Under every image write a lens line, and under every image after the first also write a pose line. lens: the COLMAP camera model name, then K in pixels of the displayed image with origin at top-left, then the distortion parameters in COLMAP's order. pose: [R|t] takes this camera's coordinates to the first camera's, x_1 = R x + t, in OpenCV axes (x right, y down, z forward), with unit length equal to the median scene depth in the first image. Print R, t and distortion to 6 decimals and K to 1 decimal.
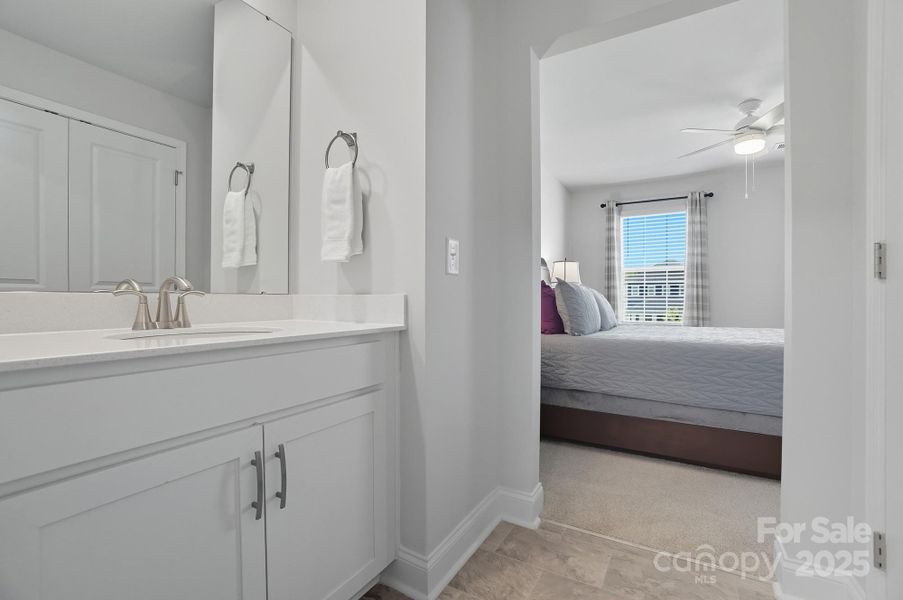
lens RADIAL K [[400.1, 0, 451.5], [0, 400.1, 300.0], [0, 0, 1]] dist [-0.063118, 0.021708]
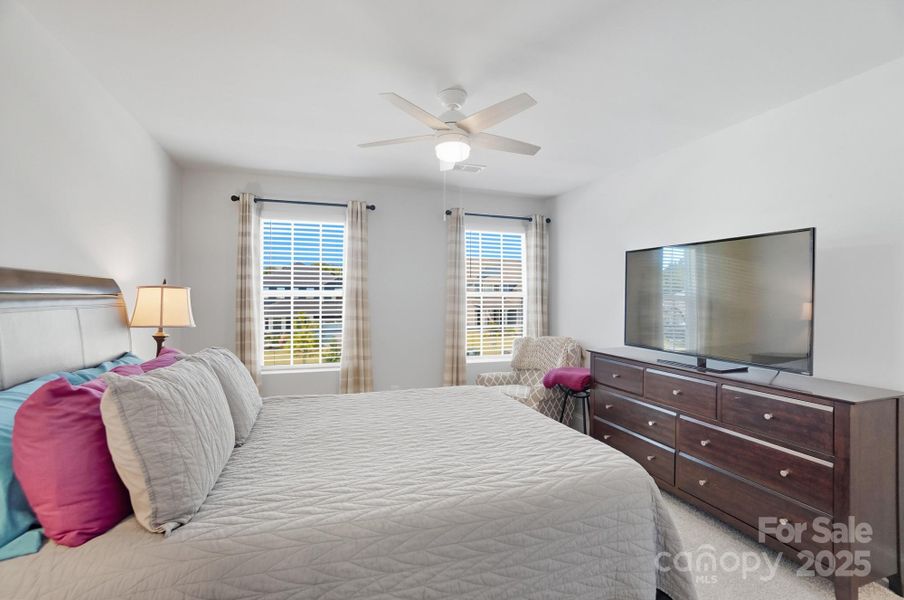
lens RADIAL K [[405.6, 0, 449.8], [0, 405.6, 293.3], [0, 0, 1]] dist [-0.060031, 0.022626]
pose [[0.643548, 0.011796, 0.765315, 0.126201], [0.004313, 0.999809, -0.019037, -0.076736], [-0.765394, 0.015552, 0.643375, 0.354666]]
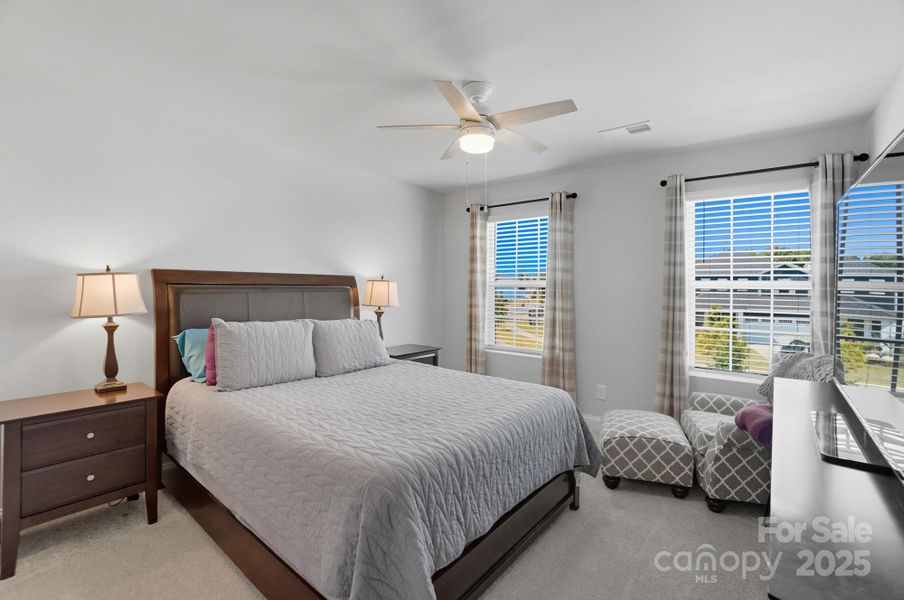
lens RADIAL K [[411.0, 0, 449.3], [0, 411.0, 296.7], [0, 0, 1]] dist [-0.062642, 0.024090]
pose [[0.988678, 0.014137, -0.149384, 0.594247], [-0.012110, 0.999822, 0.014471, -0.078120], [0.149562, -0.012499, 0.988673, 0.144154]]
